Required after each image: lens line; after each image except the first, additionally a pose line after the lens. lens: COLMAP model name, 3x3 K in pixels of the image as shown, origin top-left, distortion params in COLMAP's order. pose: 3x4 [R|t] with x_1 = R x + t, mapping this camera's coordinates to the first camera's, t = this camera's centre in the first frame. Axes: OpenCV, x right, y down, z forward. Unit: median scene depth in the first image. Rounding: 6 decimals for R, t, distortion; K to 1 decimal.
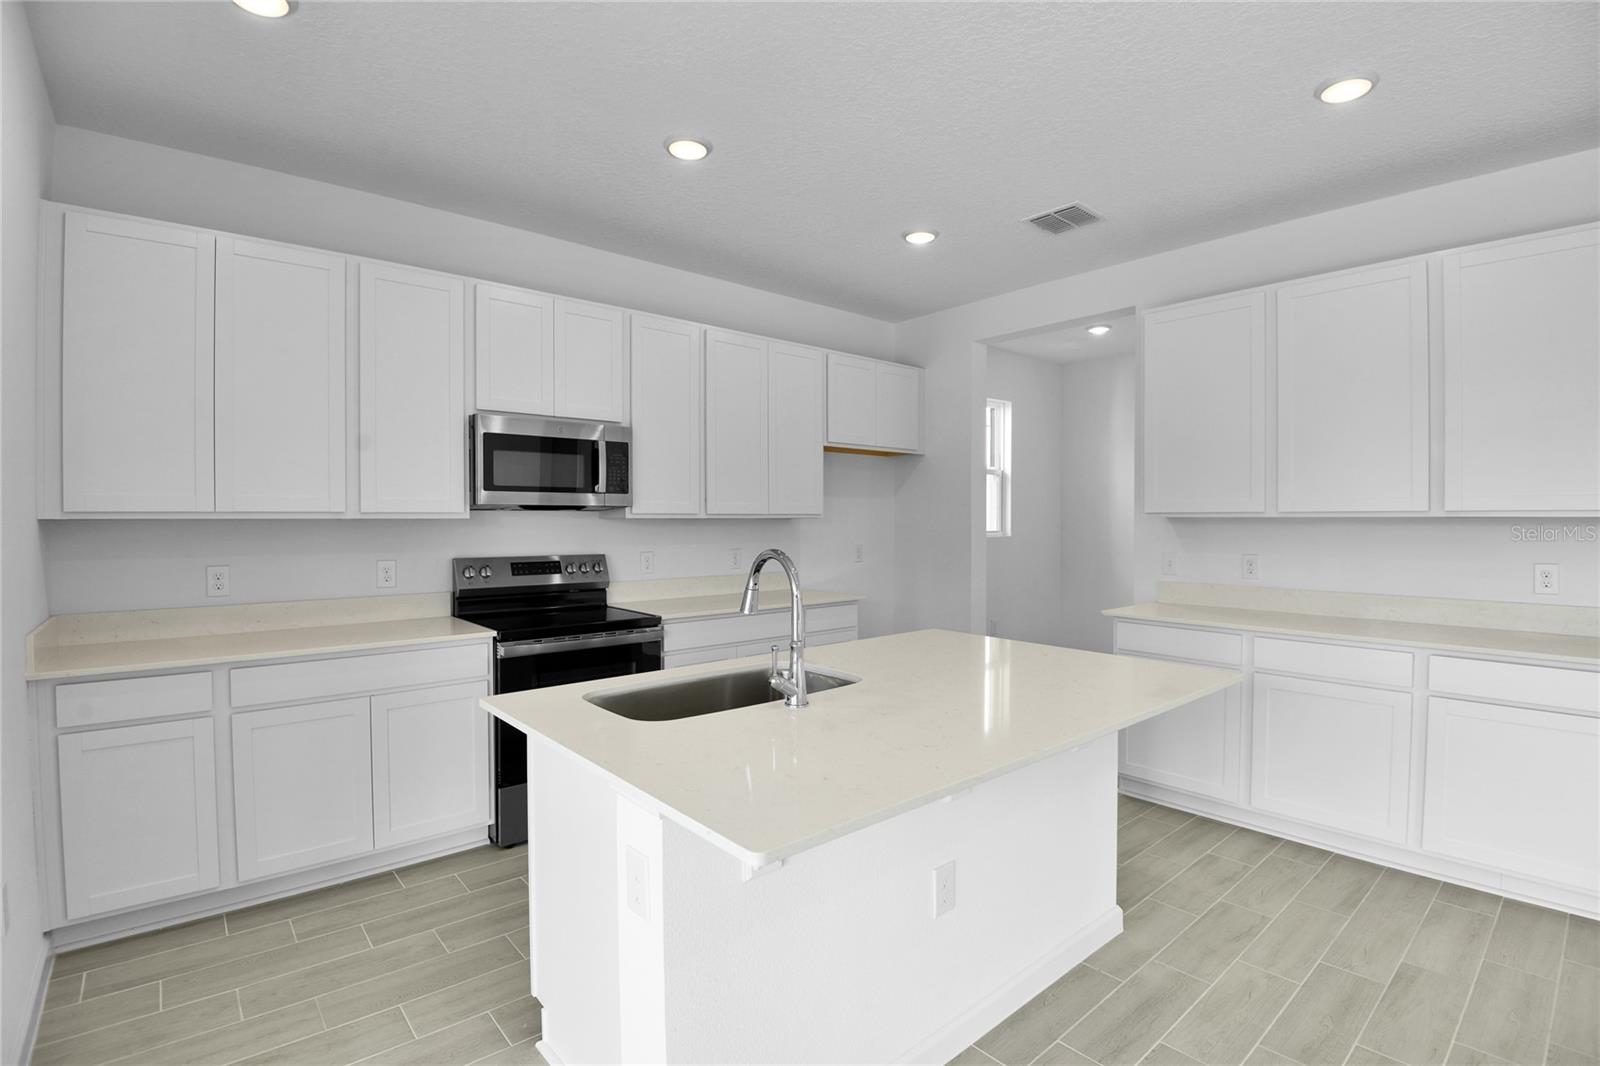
lens RADIAL K [[775.0, 0, 799.0], [0, 775.0, 529.3], [0, 0, 1]] dist [-0.013766, -0.018503]
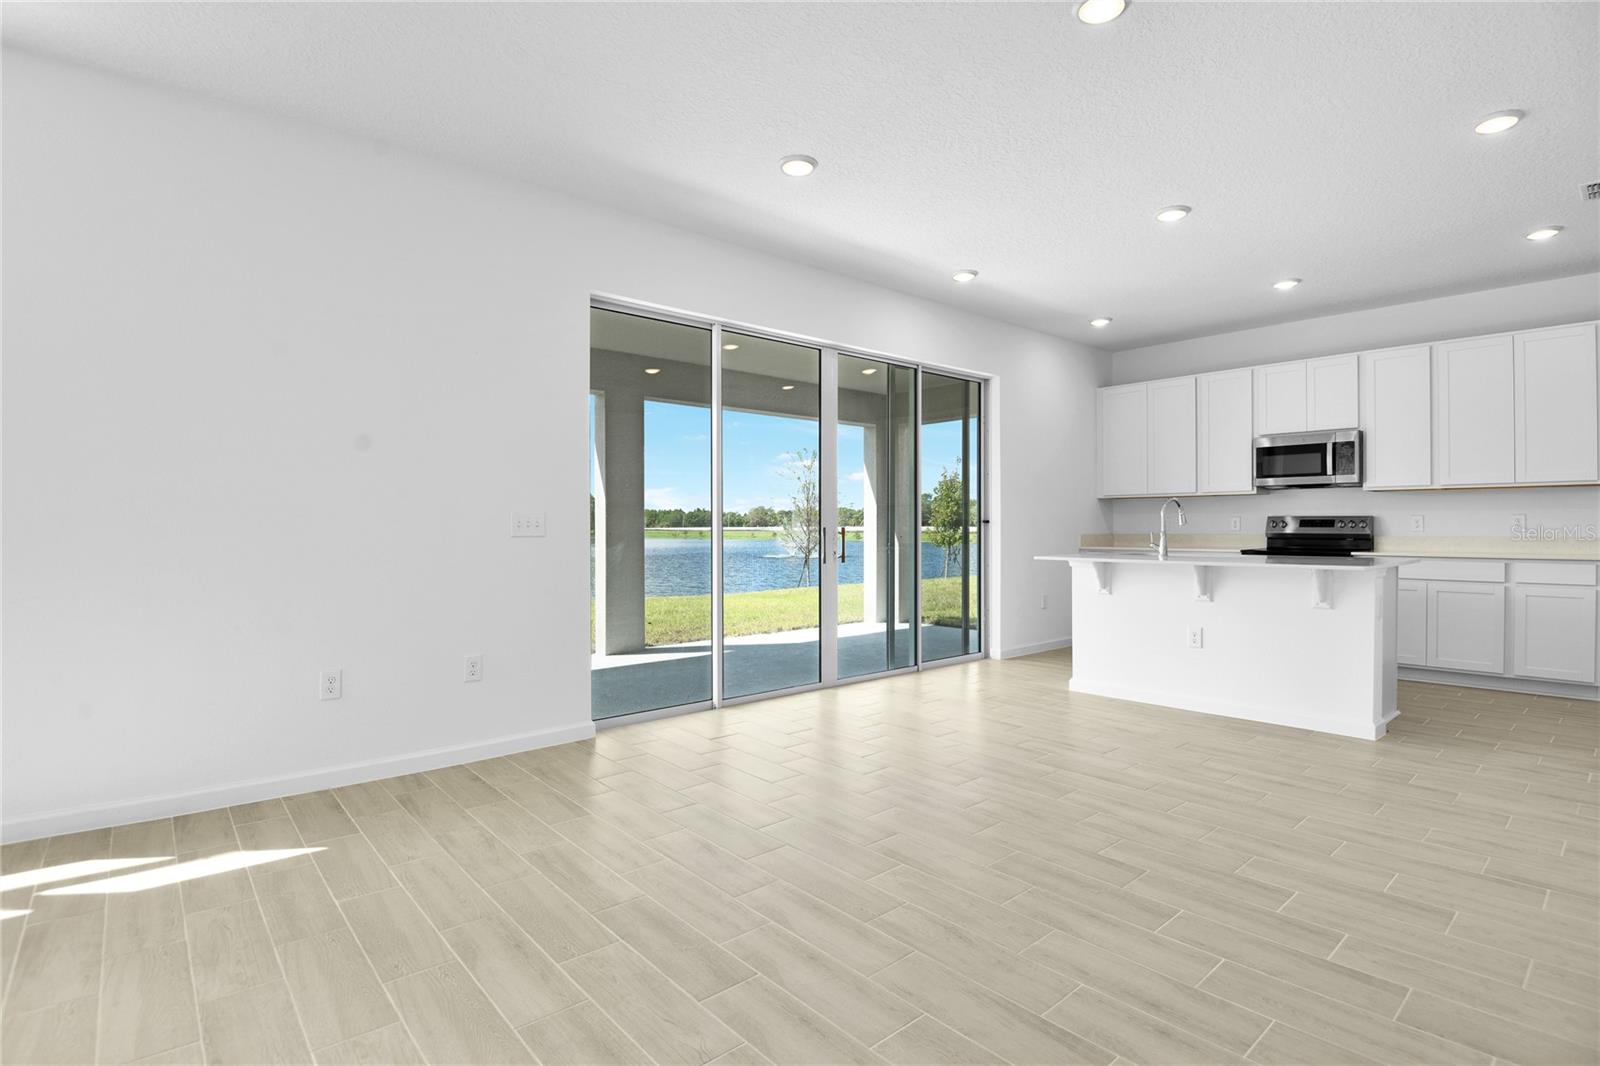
lens RADIAL K [[775.0, 0, 799.0], [0, 775.0, 529.3], [0, 0, 1]] dist [-0.013766, -0.018503]
pose [[0.007559, 0.005207, -0.999958, 1.425407], [-0.010960, 0.999927, 0.005124, 0.075147], [0.999911, 0.010920, 0.007615, -0.125830]]
